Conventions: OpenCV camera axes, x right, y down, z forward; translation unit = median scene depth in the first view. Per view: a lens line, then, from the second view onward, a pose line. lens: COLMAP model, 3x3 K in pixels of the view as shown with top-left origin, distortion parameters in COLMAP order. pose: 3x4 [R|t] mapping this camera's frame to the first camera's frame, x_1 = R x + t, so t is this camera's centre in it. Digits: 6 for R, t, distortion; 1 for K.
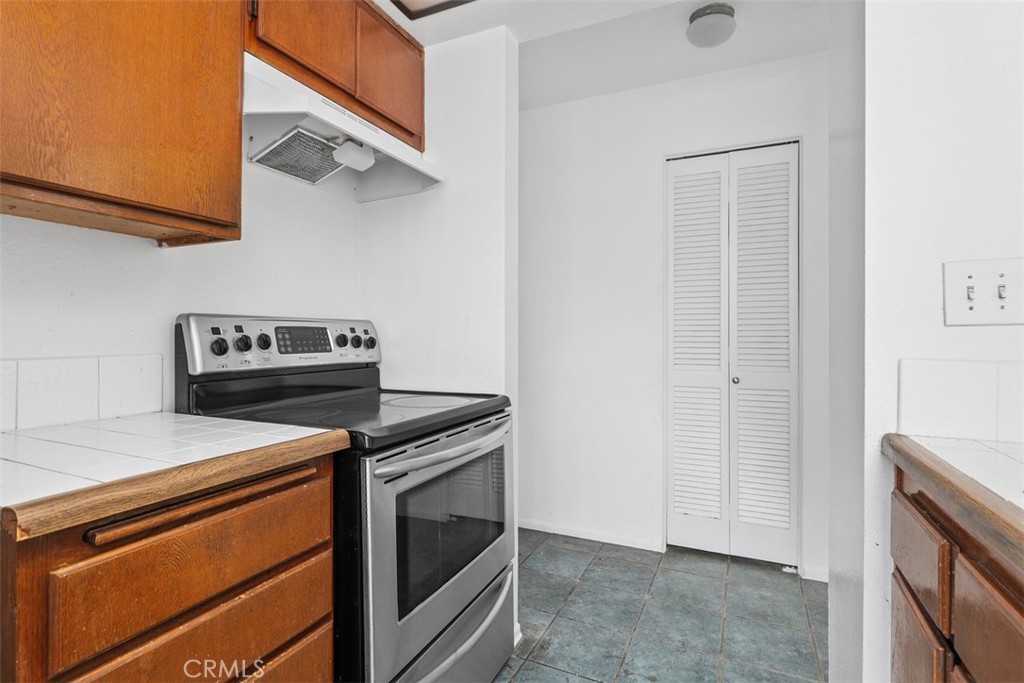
lens RADIAL K [[504.7, 0, 508.1], [0, 504.7, 332.8], [0, 0, 1]] dist [-0.003422, -0.000089]
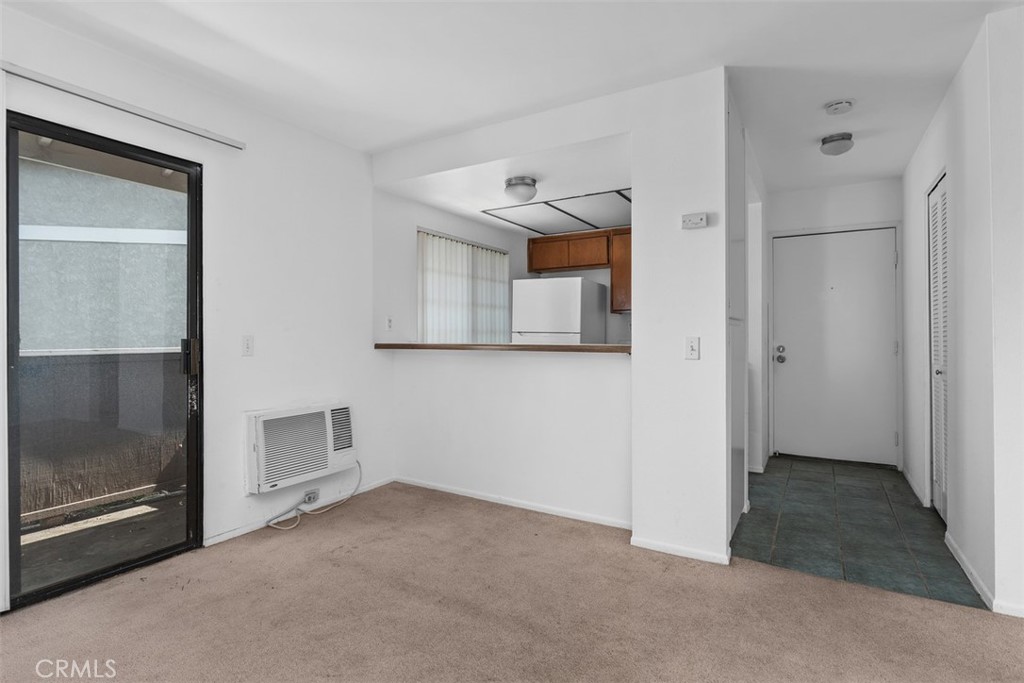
lens RADIAL K [[504.7, 0, 508.1], [0, 504.7, 332.8], [0, 0, 1]] dist [-0.003422, -0.000089]
pose [[-0.105371, -0.013374, -0.994343, 2.035688], [0.002929, 0.999901, -0.013759, 0.016404], [0.994429, -0.004362, -0.105321, 0.120340]]
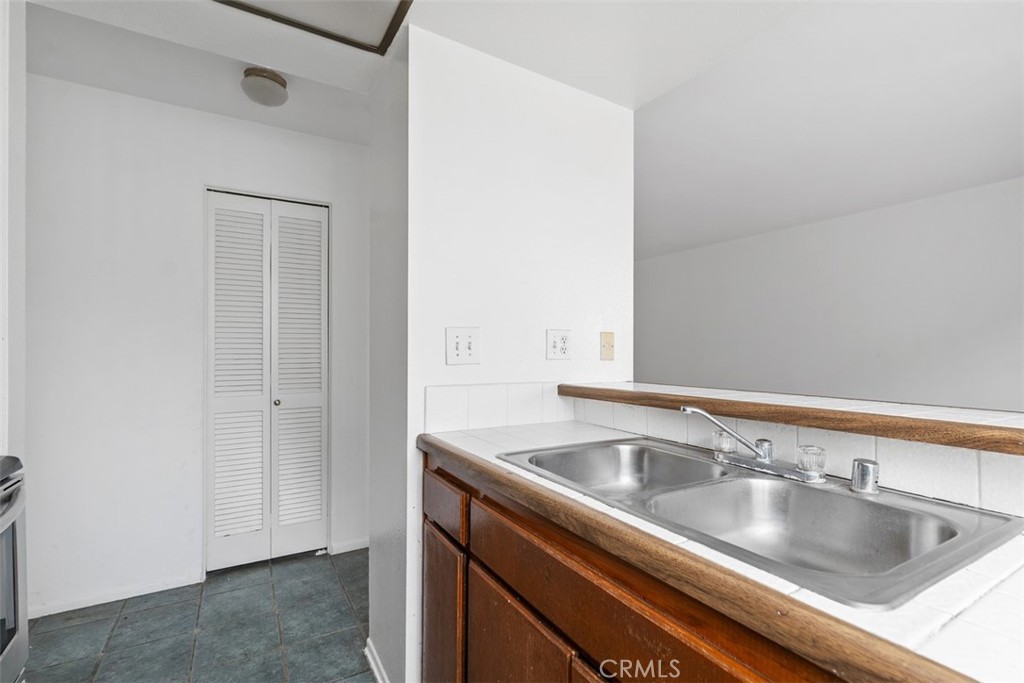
lens RADIAL K [[461.7, 0, 507.8], [0, 461.7, 348.7], [0, 0, 1]] dist [0.001716, -0.000084]
pose [[0.564943, 0.000231, 0.825130, -0.129083], [-0.000628, 1.000000, 0.000150, -0.031125], [-0.825130, -0.000603, 0.564943, -0.016369]]
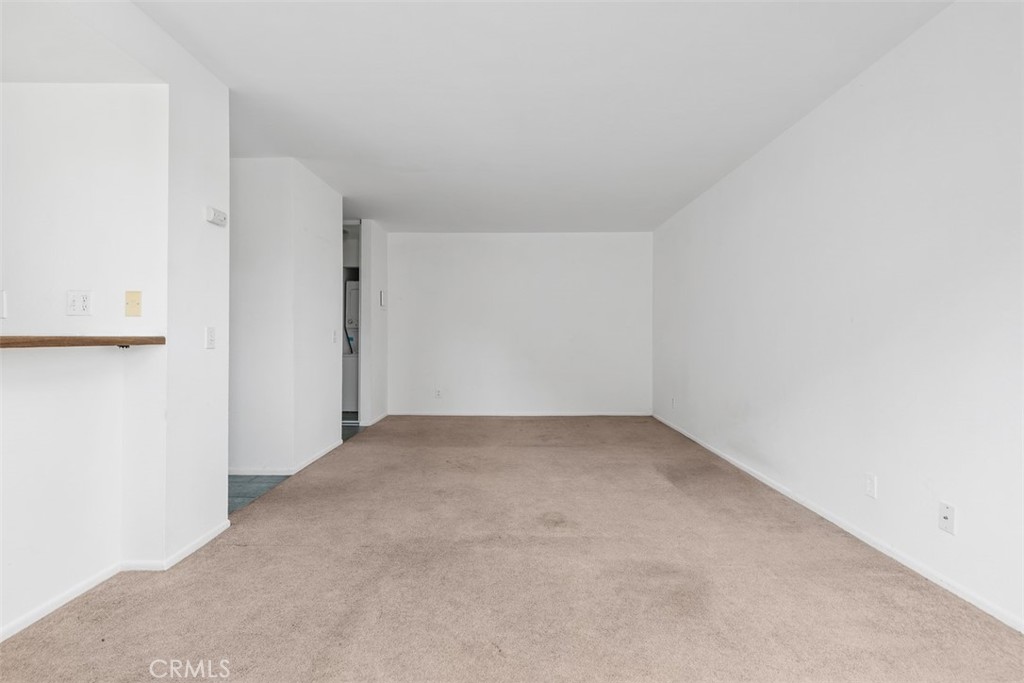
lens RADIAL K [[463.2, 0, 510.4], [0, 463.2, 339.2], [0, 0, 1]] dist [0.012595, -0.001239]
pose [[0.910908, -0.007907, 0.412534, 1.014595], [0.003634, 0.999931, 0.011142, 0.029841], [-0.412594, -0.008650, 0.910874, -0.902192]]
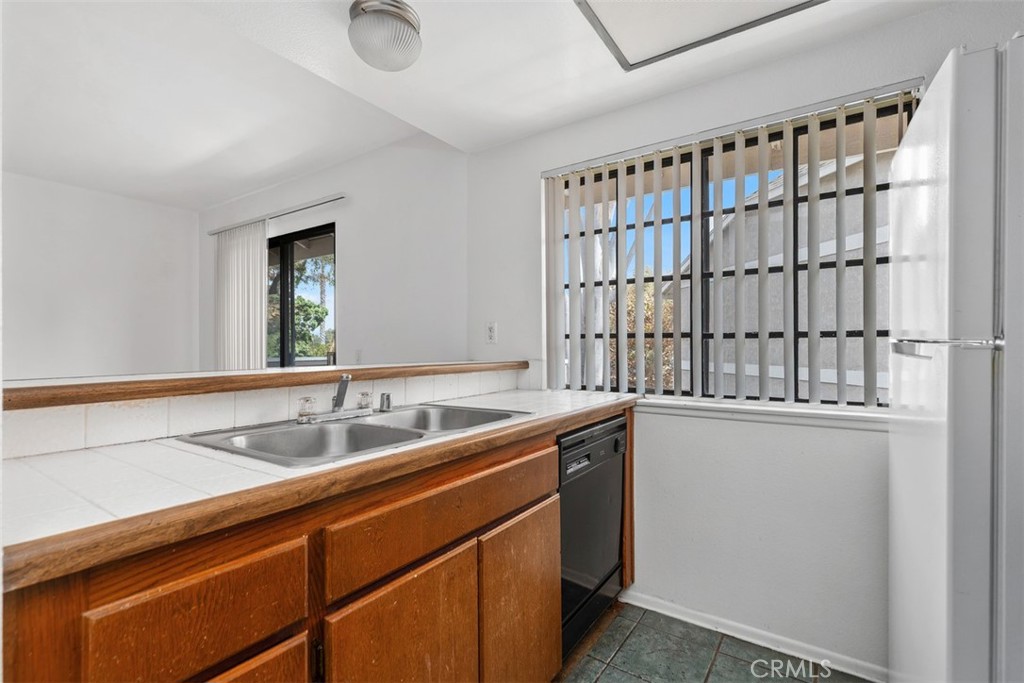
lens RADIAL K [[465.2, 0, 509.3], [0, 465.2, 345.1], [0, 0, 1]] dist [0.012926, -0.007329]
pose [[-0.986322, -0.003154, 0.164798, 0.078714], [-0.004084, 0.999978, -0.005302, -0.006011], [-0.164778, -0.005902, -0.986313, 0.661919]]
